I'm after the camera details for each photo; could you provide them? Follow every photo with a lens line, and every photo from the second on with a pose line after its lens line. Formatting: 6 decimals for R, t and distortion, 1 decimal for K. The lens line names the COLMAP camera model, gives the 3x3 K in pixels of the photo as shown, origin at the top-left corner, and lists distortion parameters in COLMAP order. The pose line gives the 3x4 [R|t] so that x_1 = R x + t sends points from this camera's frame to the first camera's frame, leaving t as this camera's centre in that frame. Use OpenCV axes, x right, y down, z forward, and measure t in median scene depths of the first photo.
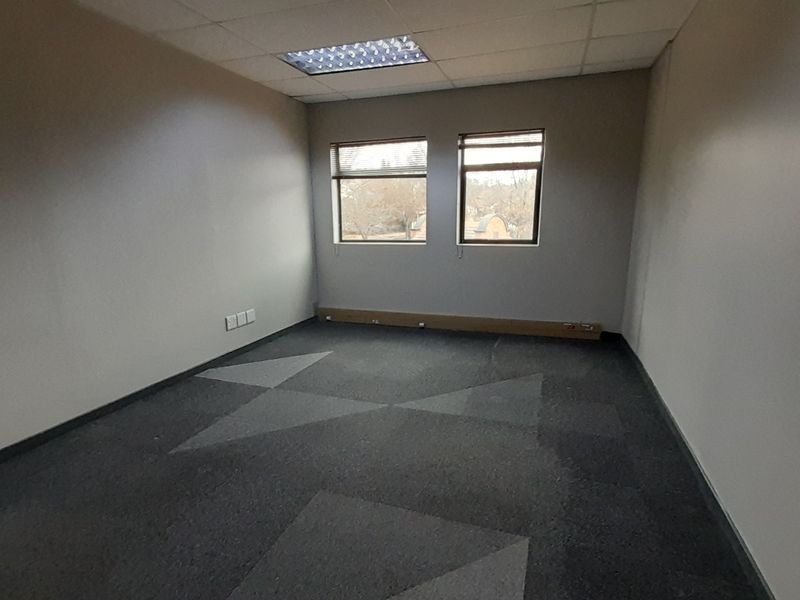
lens RADIAL K [[423.9, 0, 403.1], [0, 423.9, 305.0], [0, 0, 1]] dist [0.020245, -0.016935]
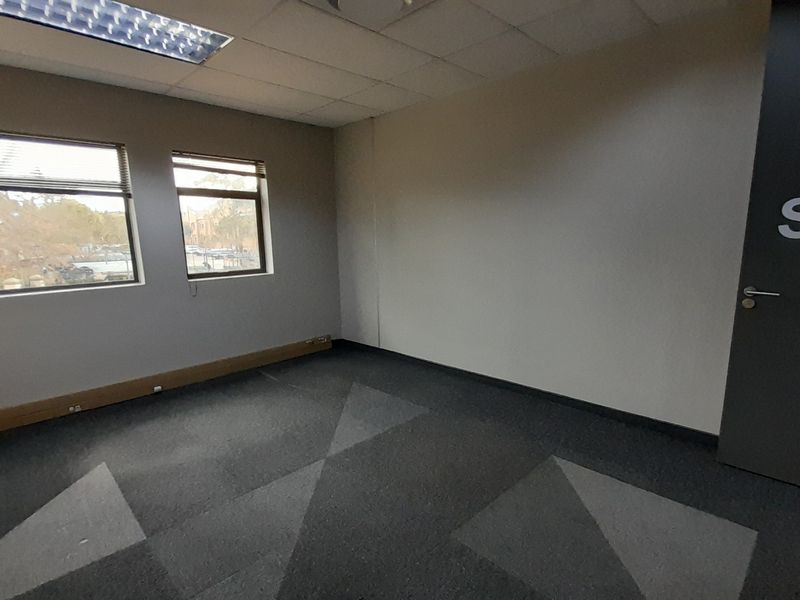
lens RADIAL K [[423.9, 0, 392.3], [0, 423.9, 309.4], [0, 0, 1]] dist [0.020245, -0.016935]
pose [[0.450391, -0.153196, 0.879590, -0.496376], [0.205730, 0.976466, 0.064726, -0.065700], [-0.868805, 0.151807, 0.471309, 0.299453]]
